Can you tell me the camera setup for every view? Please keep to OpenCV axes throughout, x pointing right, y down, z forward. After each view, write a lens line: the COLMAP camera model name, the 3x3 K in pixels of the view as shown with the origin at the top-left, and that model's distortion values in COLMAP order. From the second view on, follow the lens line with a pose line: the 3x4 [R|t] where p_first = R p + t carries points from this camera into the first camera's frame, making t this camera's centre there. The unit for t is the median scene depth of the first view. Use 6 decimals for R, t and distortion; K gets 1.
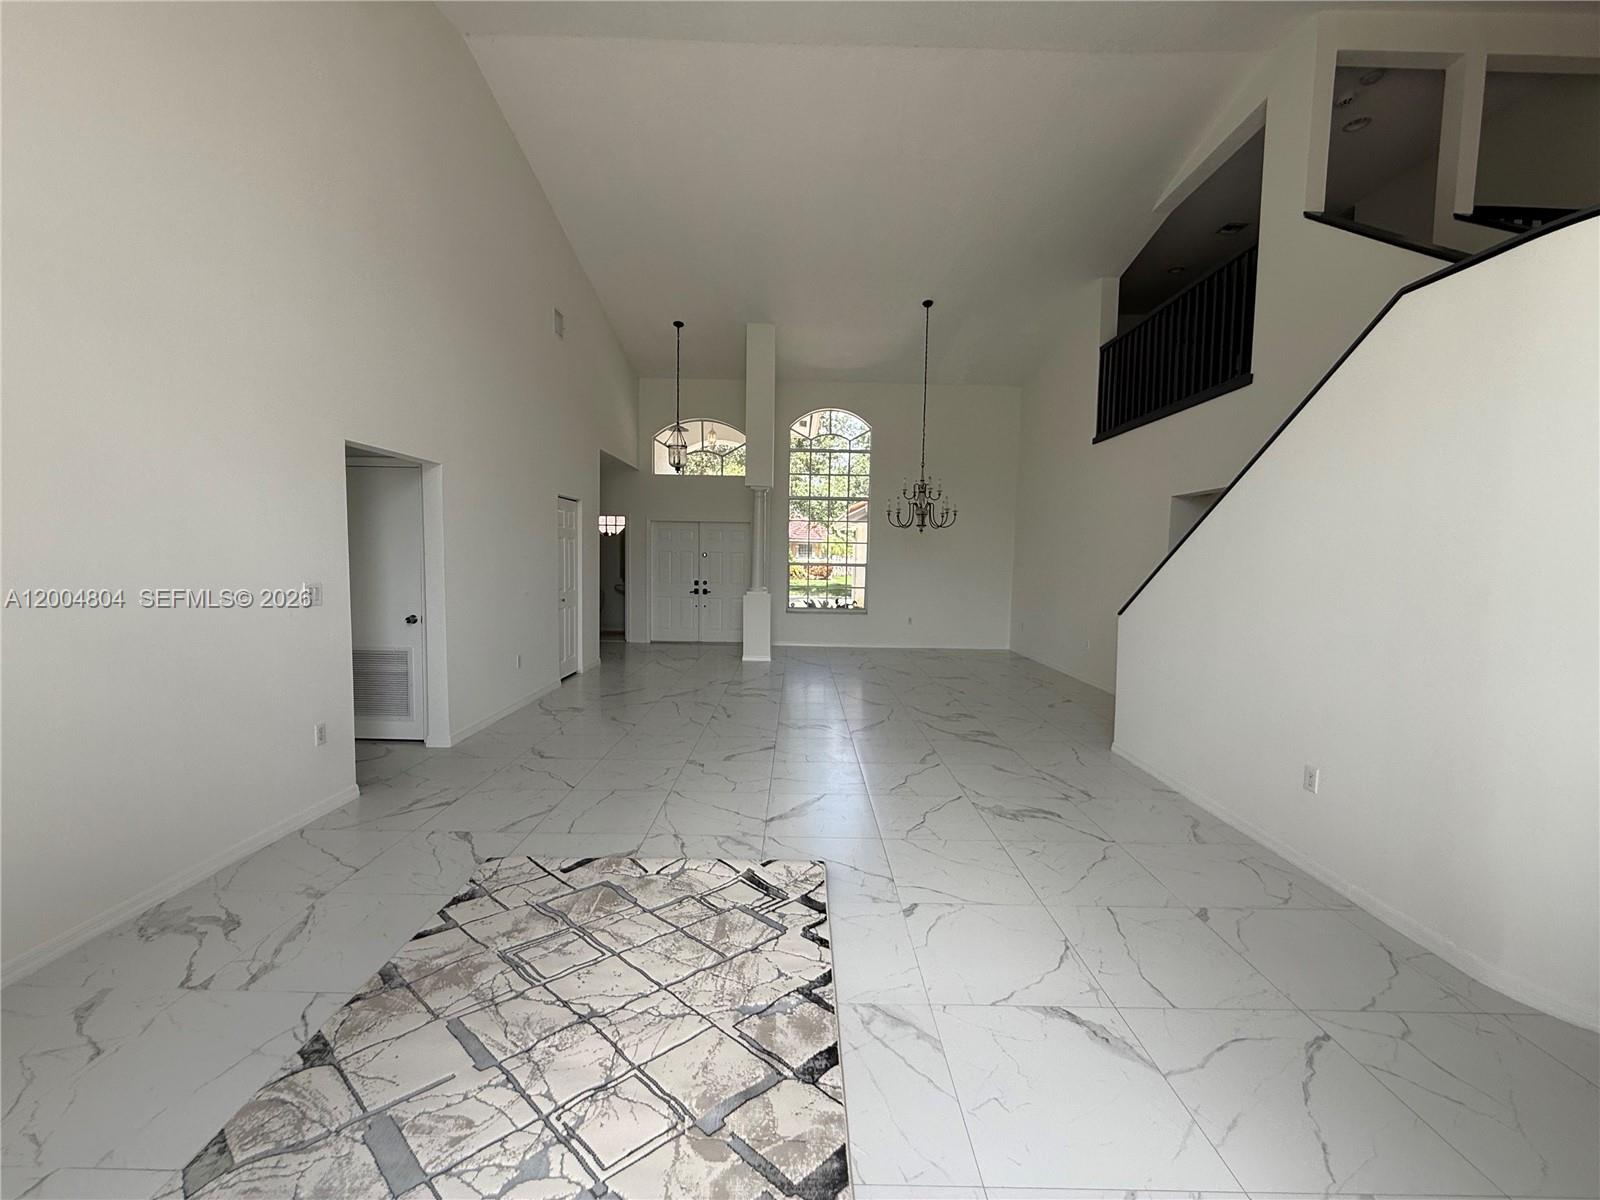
lens RADIAL K [[635.6, 0, 795.5], [0, 635.6, 599.5], [0, 0, 1]] dist [-0.001585, 0.000342]
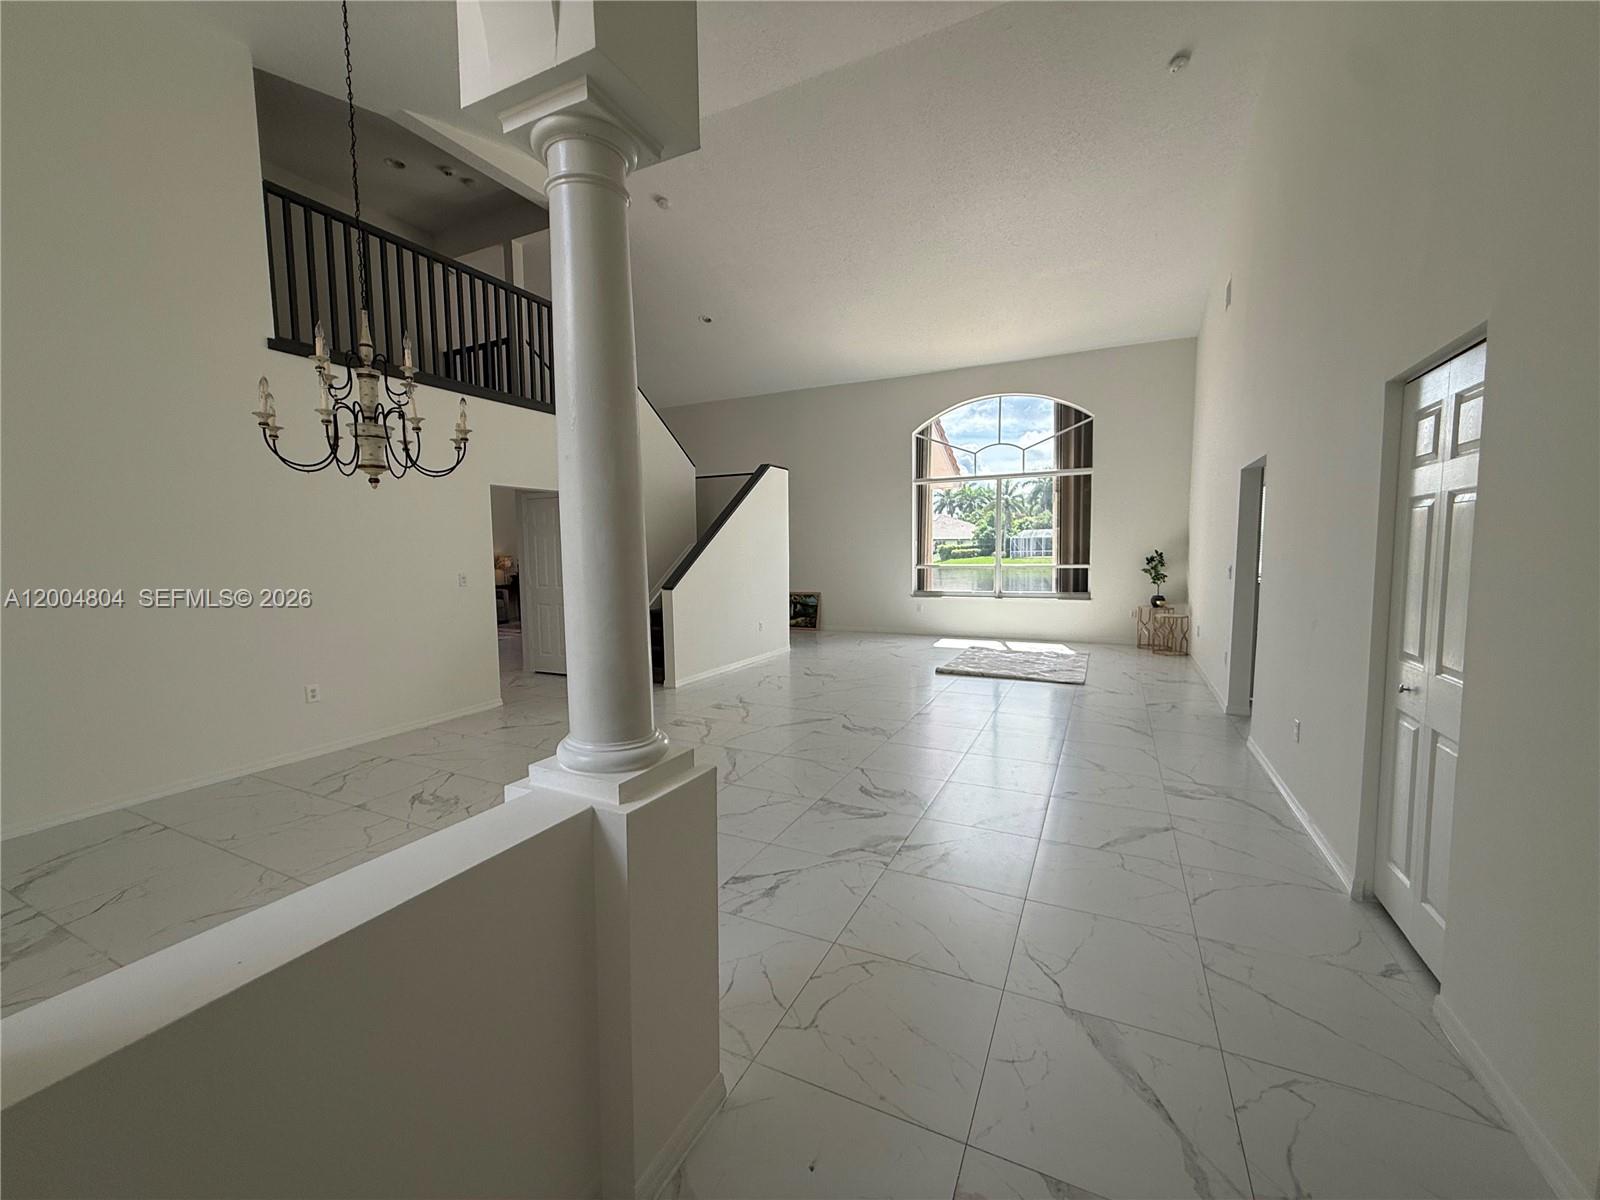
lens RADIAL K [[635.6, 0, 793.1], [0, 635.6, 601.2], [0, 0, 1]] dist [-0.001585, 0.000342]
pose [[-0.896294, -0.044404, 0.441232, -0.446276], [0.025151, 0.988283, 0.150547, -0.200752], [-0.442747, 0.146032, -0.884675, 2.818922]]
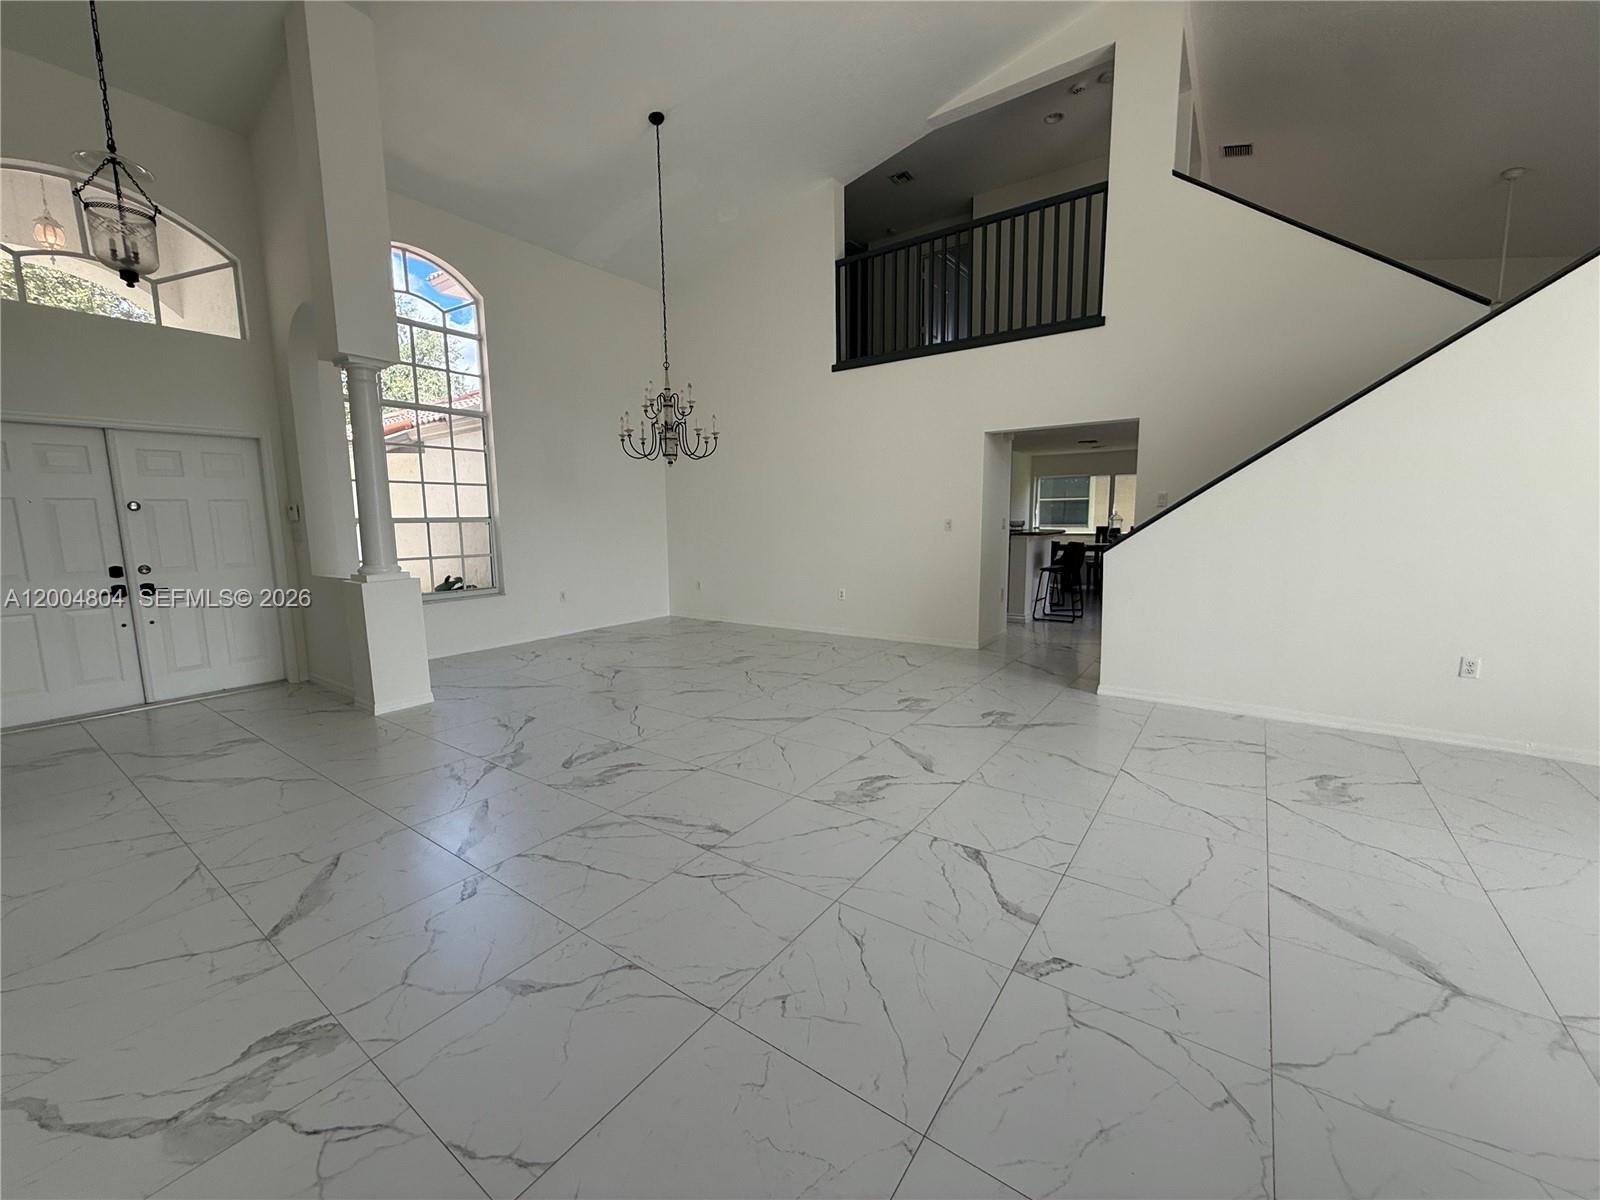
lens RADIAL K [[635.6, 0, 795.3], [0, 635.6, 599.9], [0, 0, 1]] dist [-0.001585, 0.000342]
pose [[0.583876, -0.130617, 0.801266, -0.688112], [0.077512, 0.991433, 0.105135, -0.049270], [-0.808134, 0.000722, 0.588998, 1.090680]]
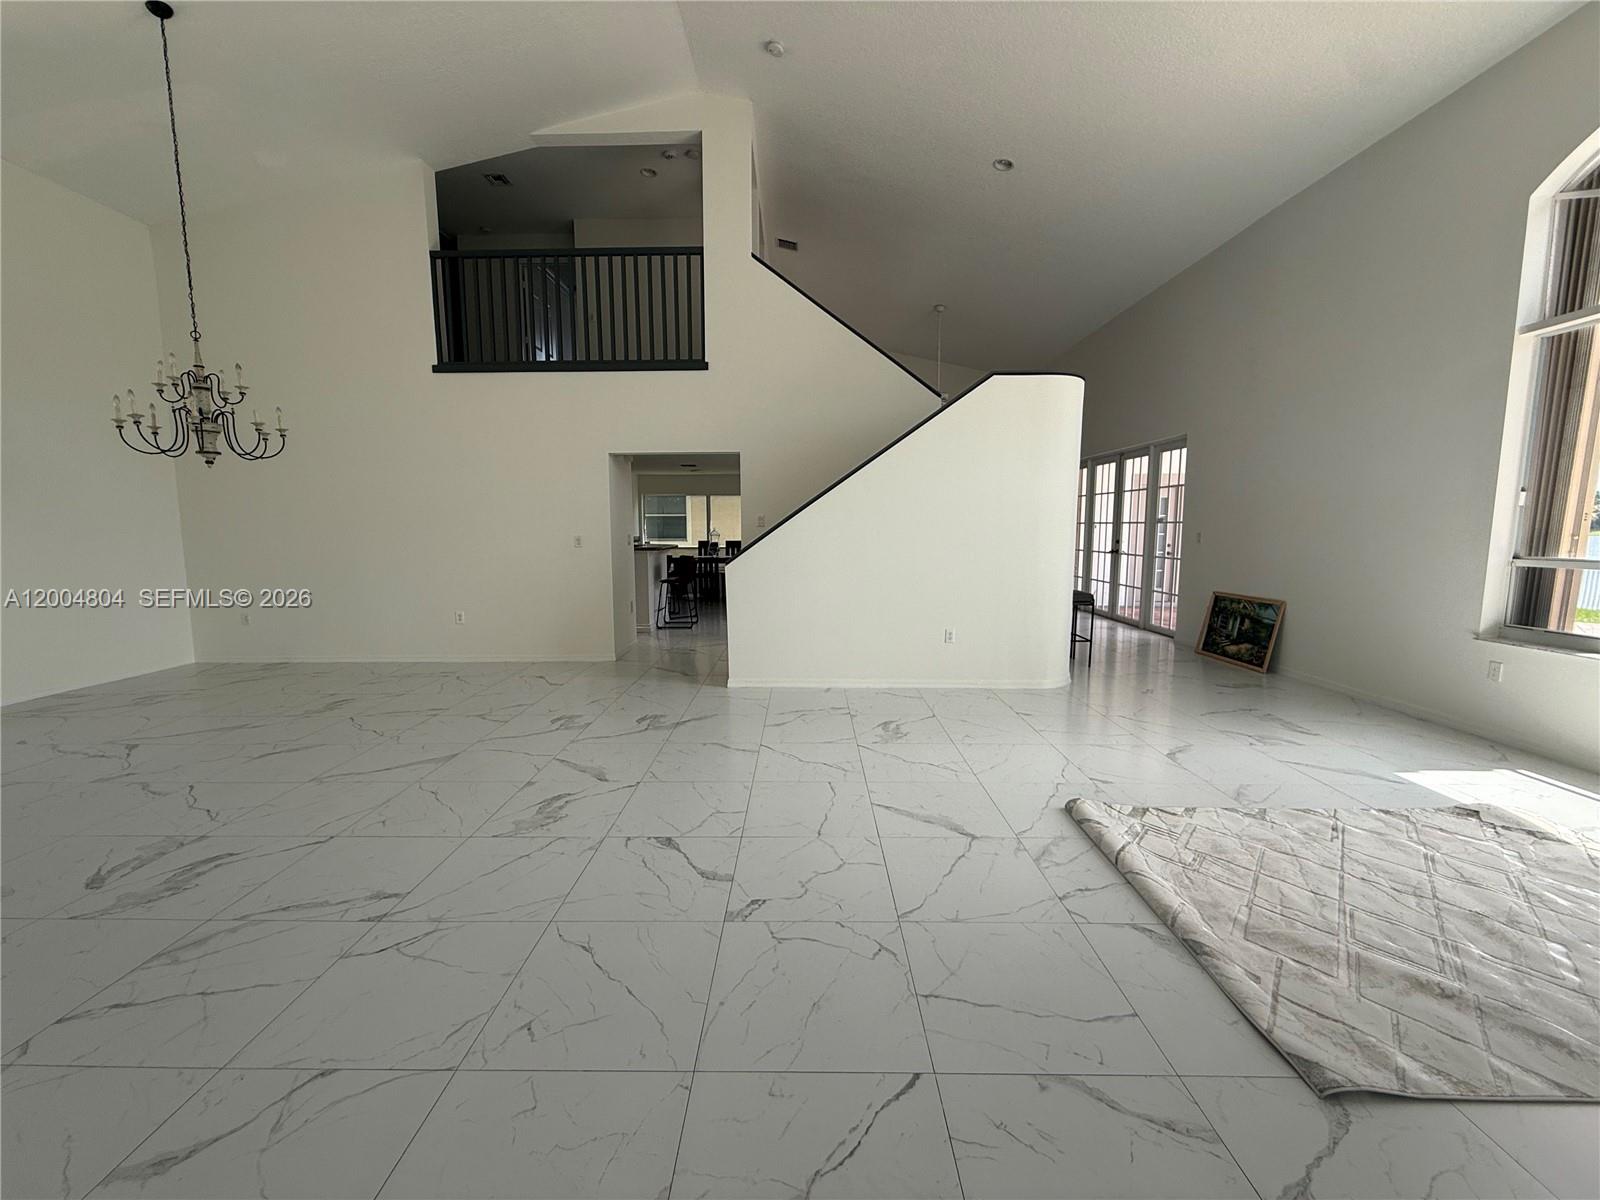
lens RADIAL K [[635.6, 0, 794.4], [0, 635.6, 598.9], [0, 0, 1]] dist [-0.001585, 0.000342]
pose [[0.014468, -0.132100, 0.991131, -0.778493], [0.070353, 0.988912, 0.130777, -0.067763], [-0.997417, 0.067837, 0.023602, 1.148396]]
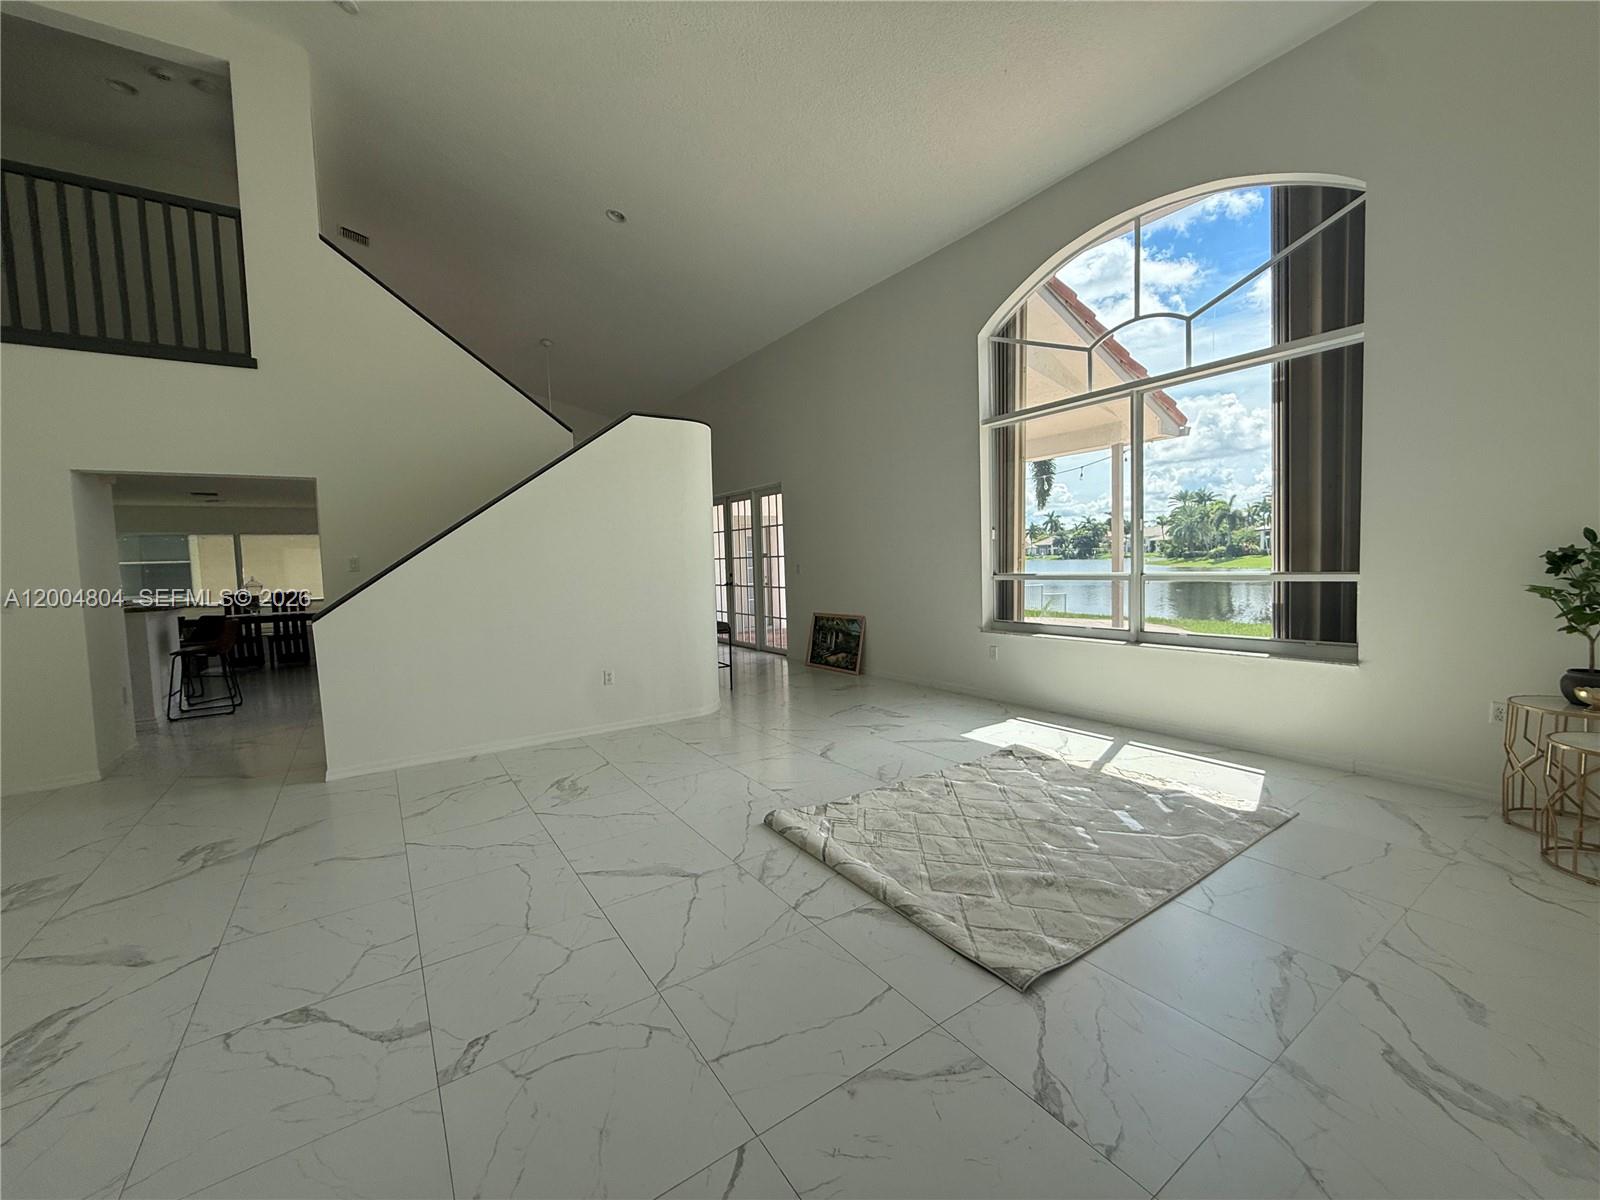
lens RADIAL K [[635.6, 0, 793.8], [0, 635.6, 599.3], [0, 0, 1]] dist [-0.001585, 0.000342]
pose [[-0.559382, -0.052802, 0.827226, -0.719108], [0.075962, 0.990504, 0.114590, -0.068180], [-0.825422, 0.126937, -0.550060, 1.247133]]
